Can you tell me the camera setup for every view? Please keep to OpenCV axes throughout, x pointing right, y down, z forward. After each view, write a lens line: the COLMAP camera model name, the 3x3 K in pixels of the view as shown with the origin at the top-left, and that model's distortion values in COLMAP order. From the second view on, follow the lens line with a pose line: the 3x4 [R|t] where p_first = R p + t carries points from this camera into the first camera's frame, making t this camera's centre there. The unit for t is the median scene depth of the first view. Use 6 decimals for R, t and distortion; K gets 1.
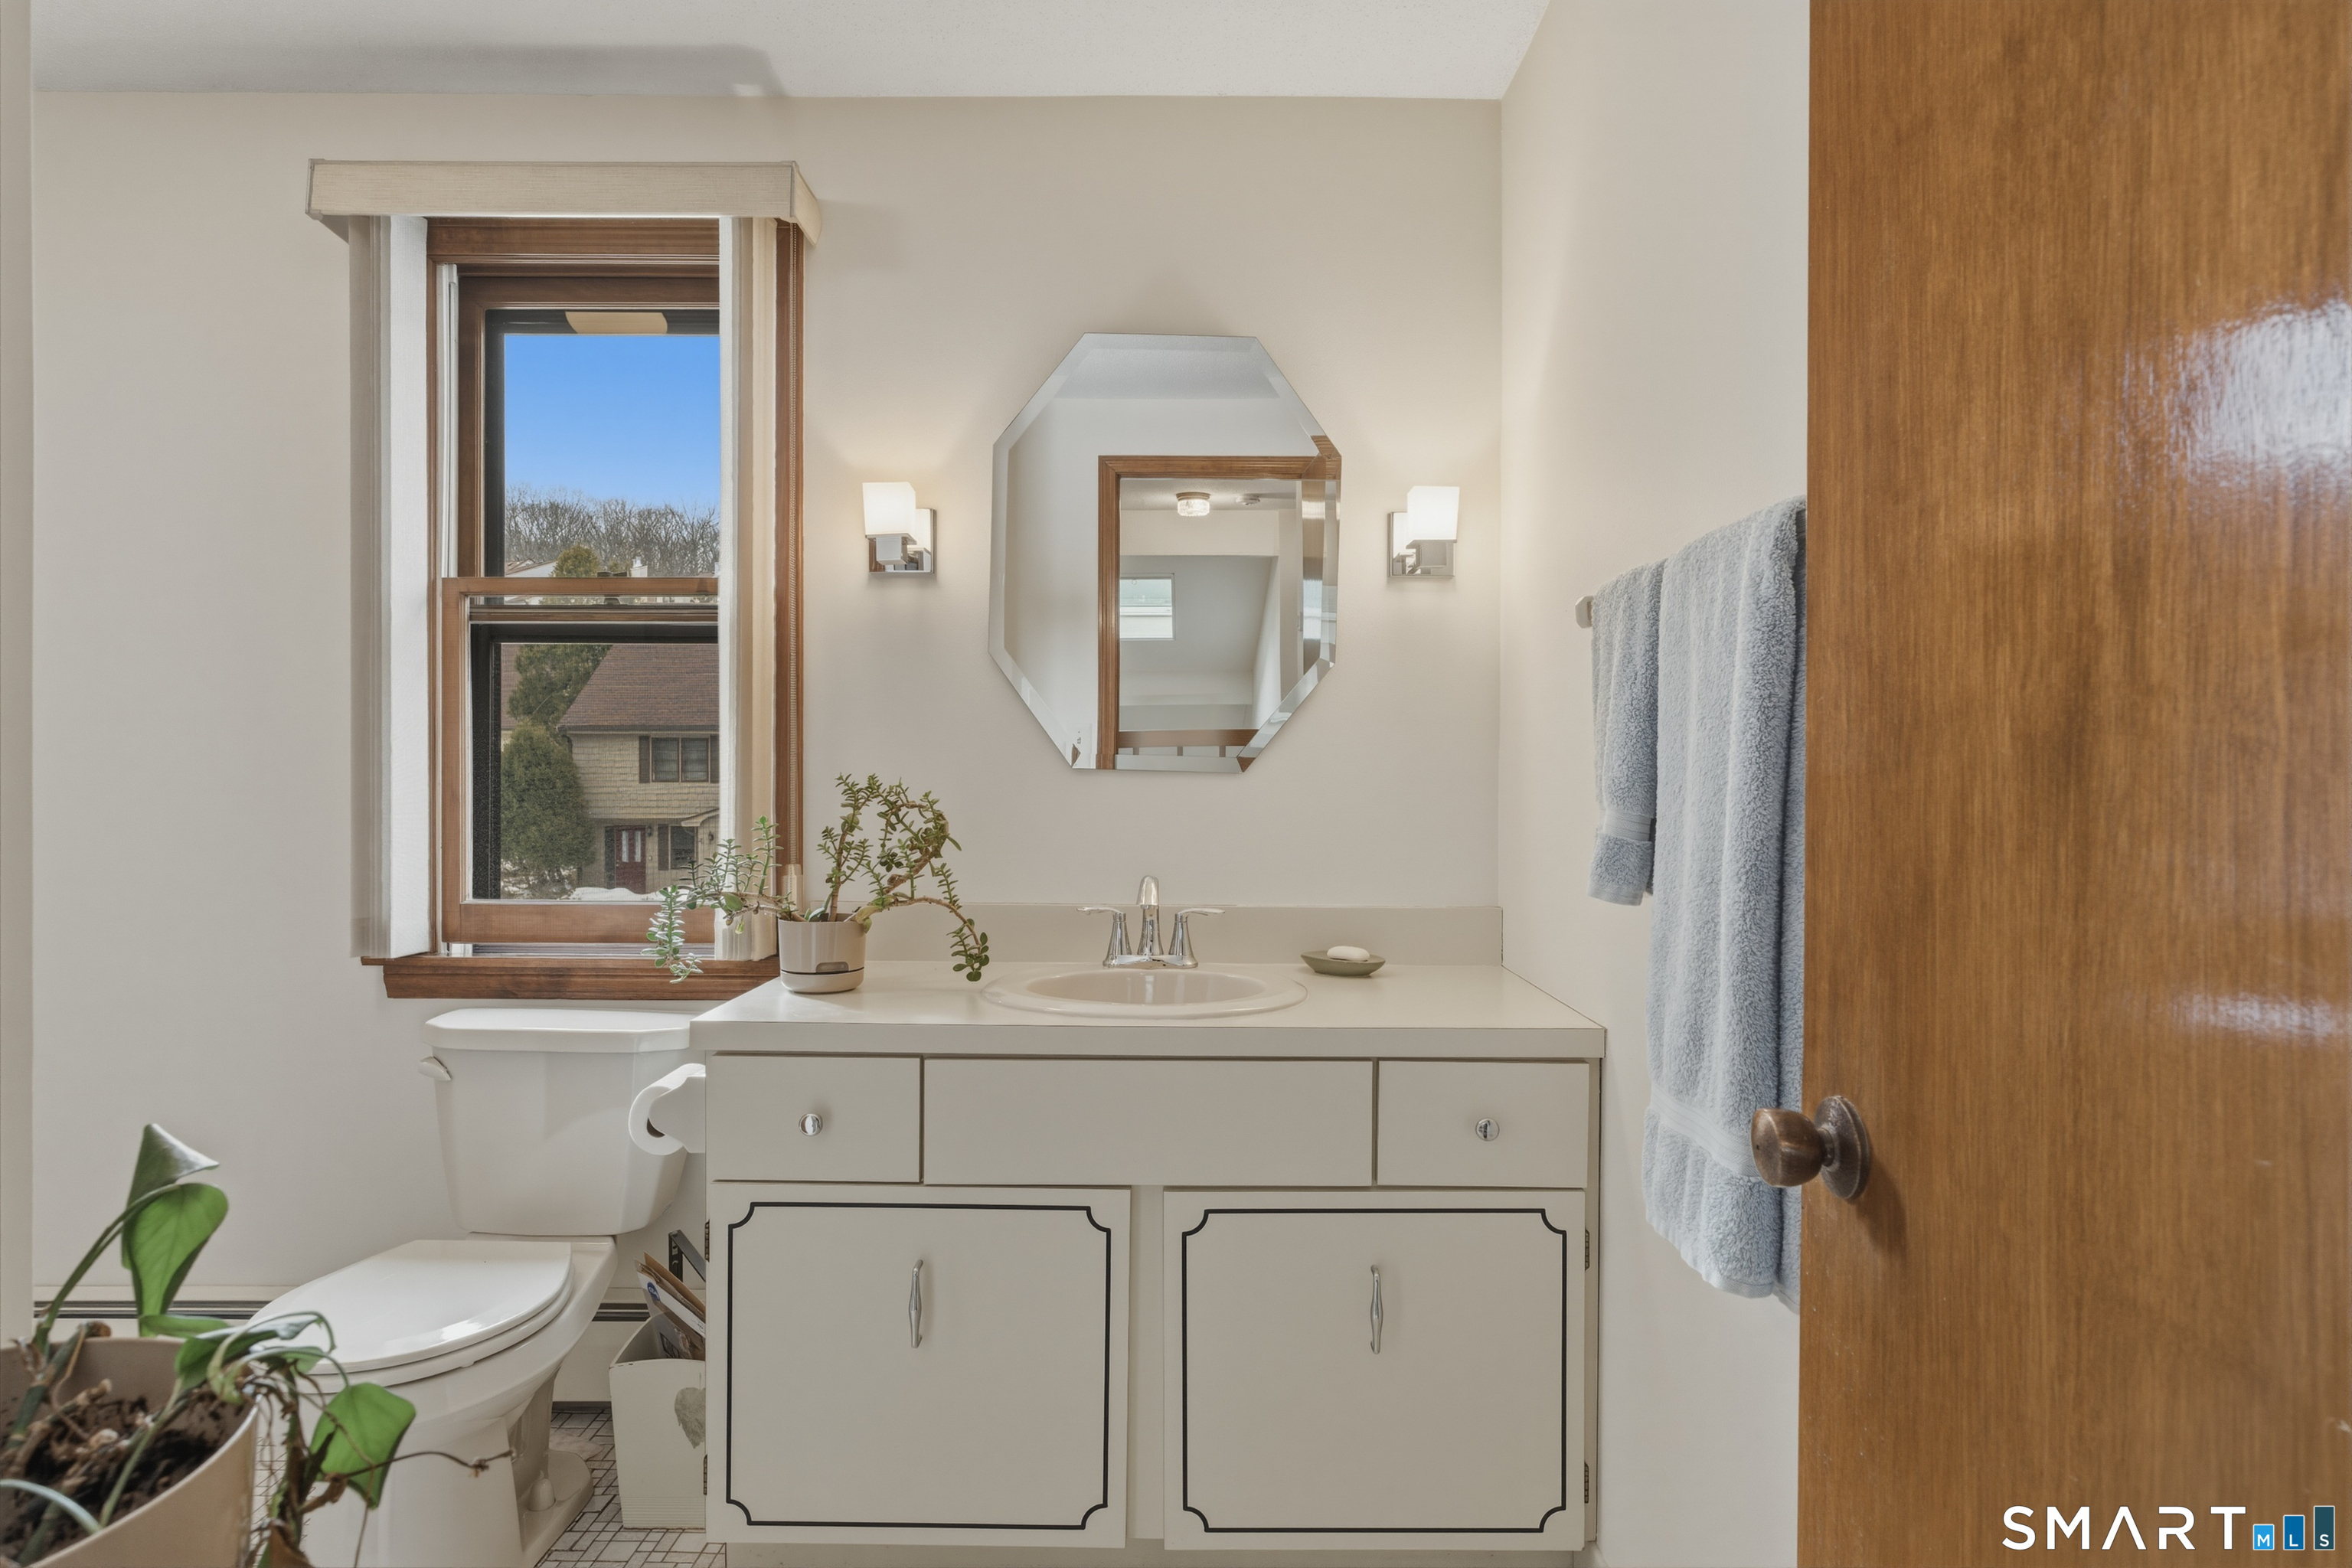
lens RADIAL K [[1311.6, 0, 1176.0], [0, 1311.6, 784.0], [0, 0, 1]] dist [0.001317, 0.000548]
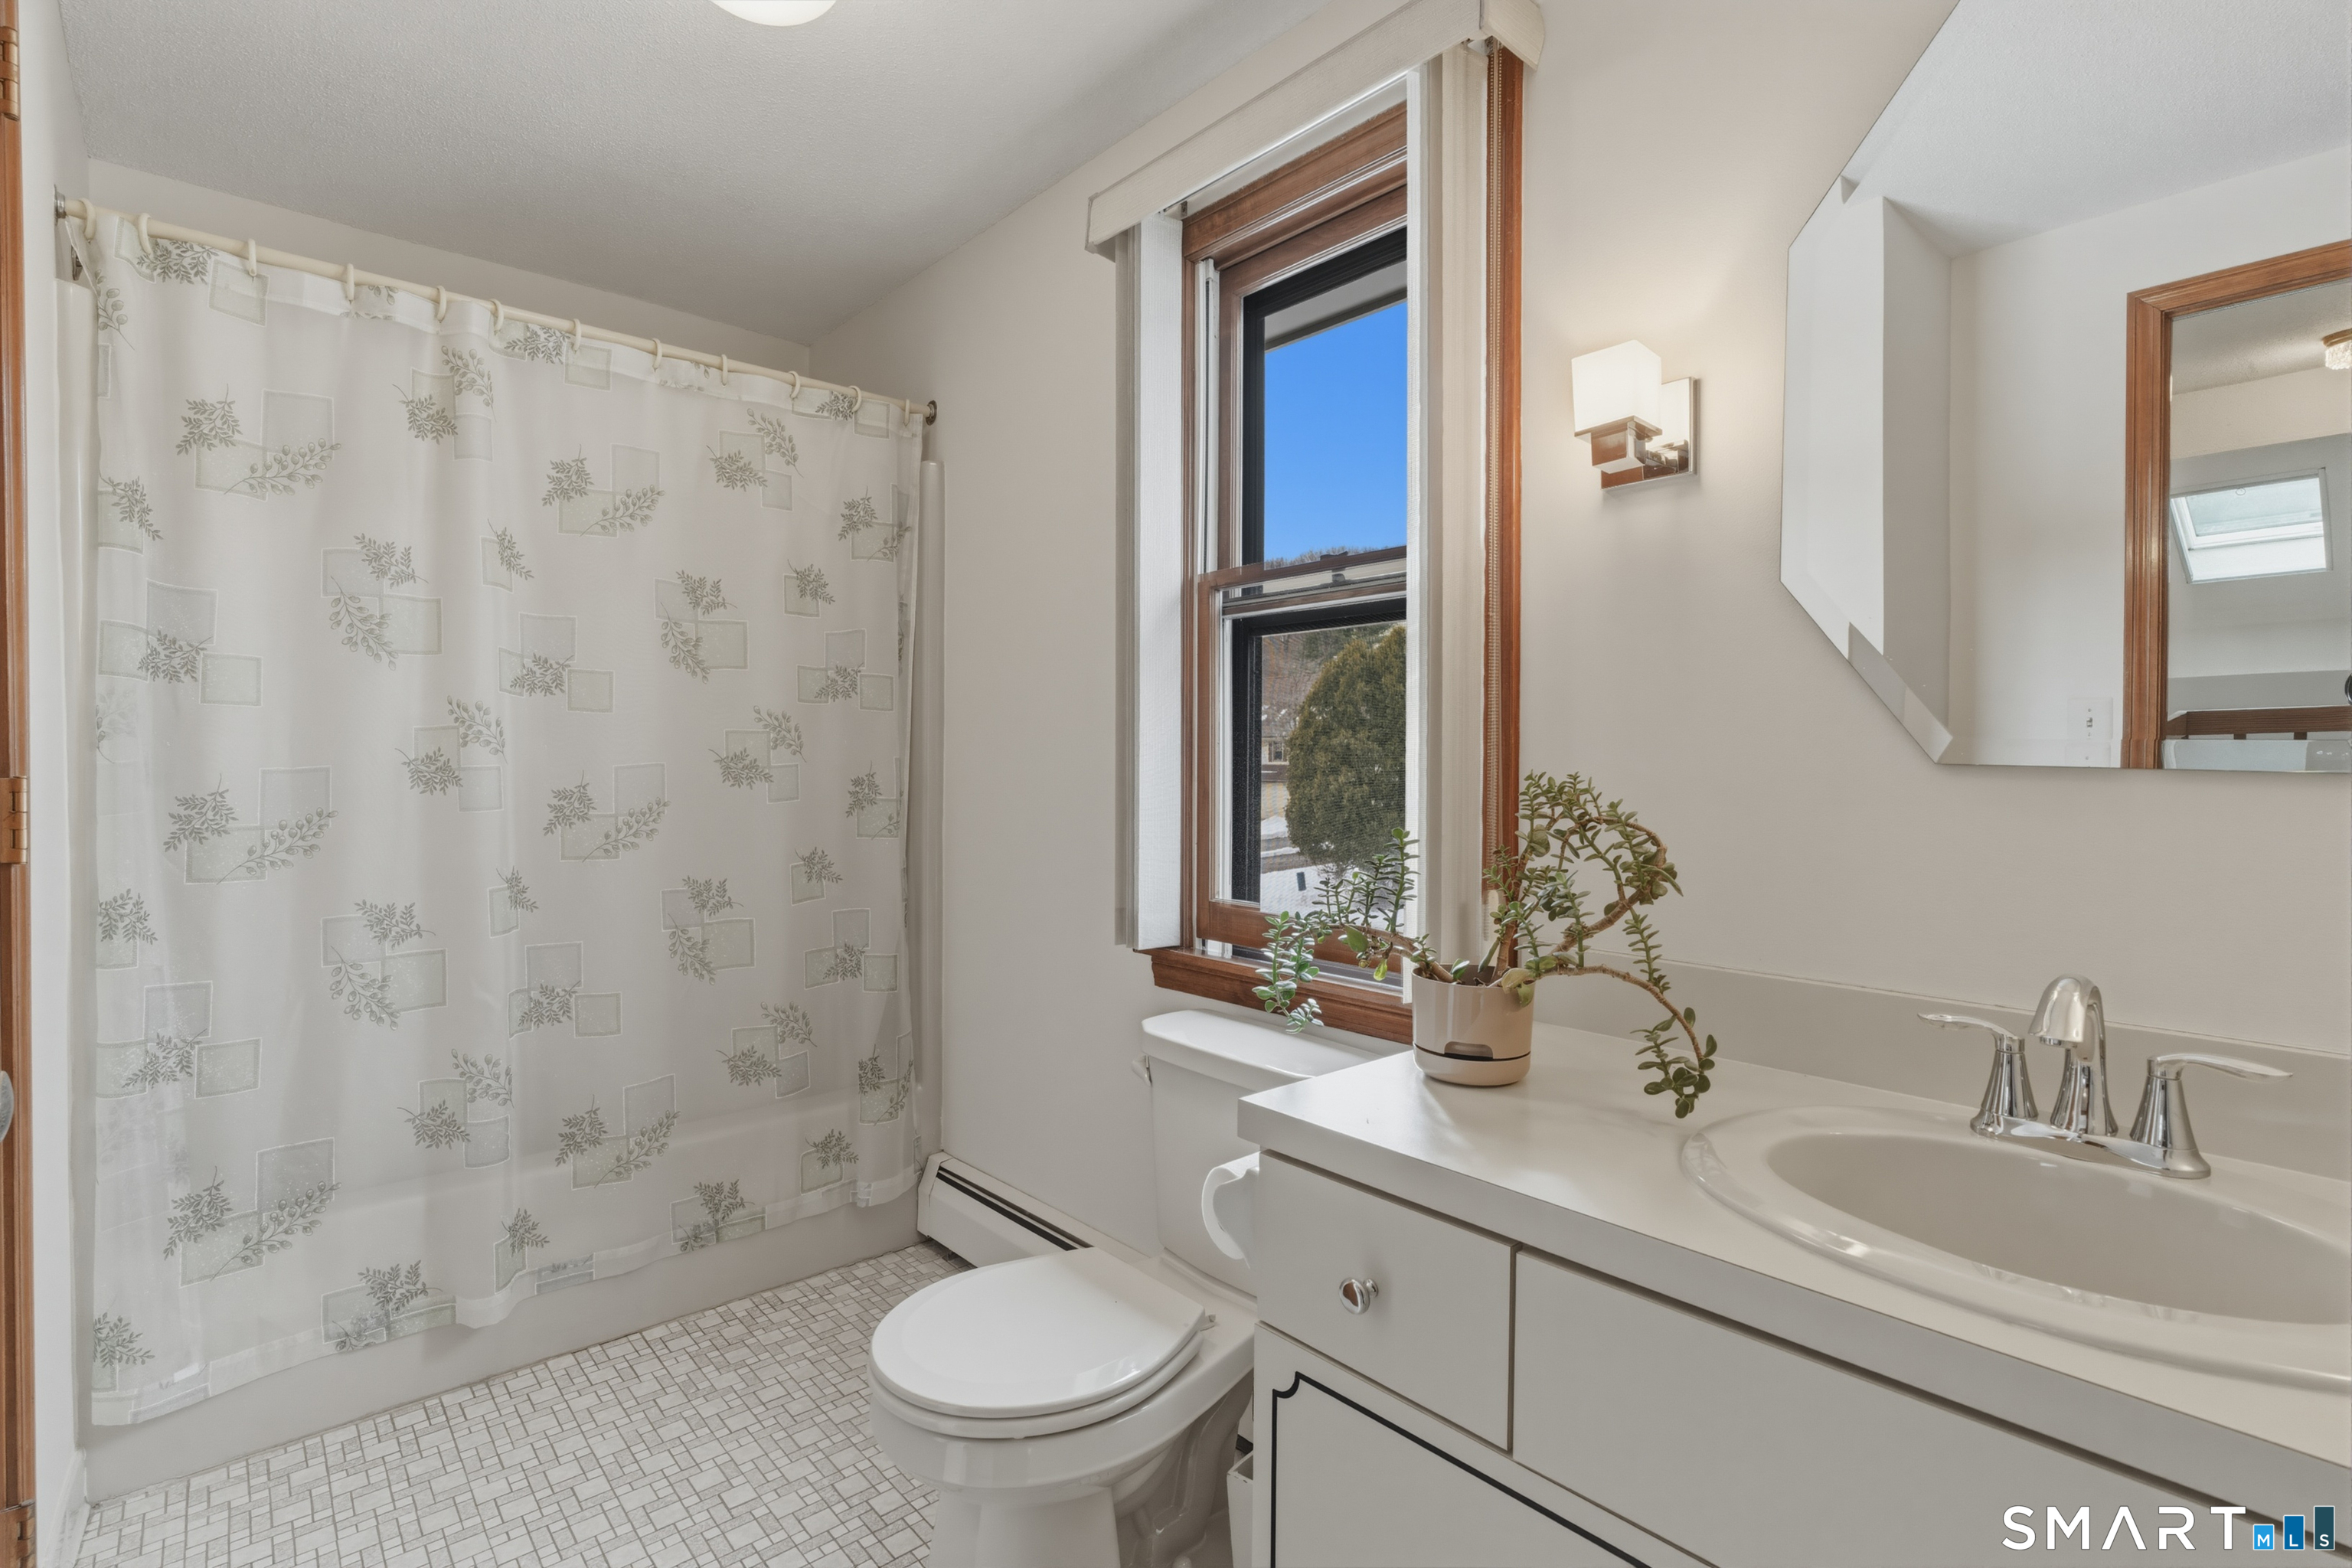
lens RADIAL K [[1119.1, 0, 1177.7], [0, 1119.1, 773.1], [0, 0, 1]] dist [-0.000885, 0.001111]
pose [[0.668609, 0.007293, -0.743578, 0.066356], [-0.011612, 0.999932, -0.000633, -0.004971], [0.743524, 0.009058, 0.668648, 0.426476]]
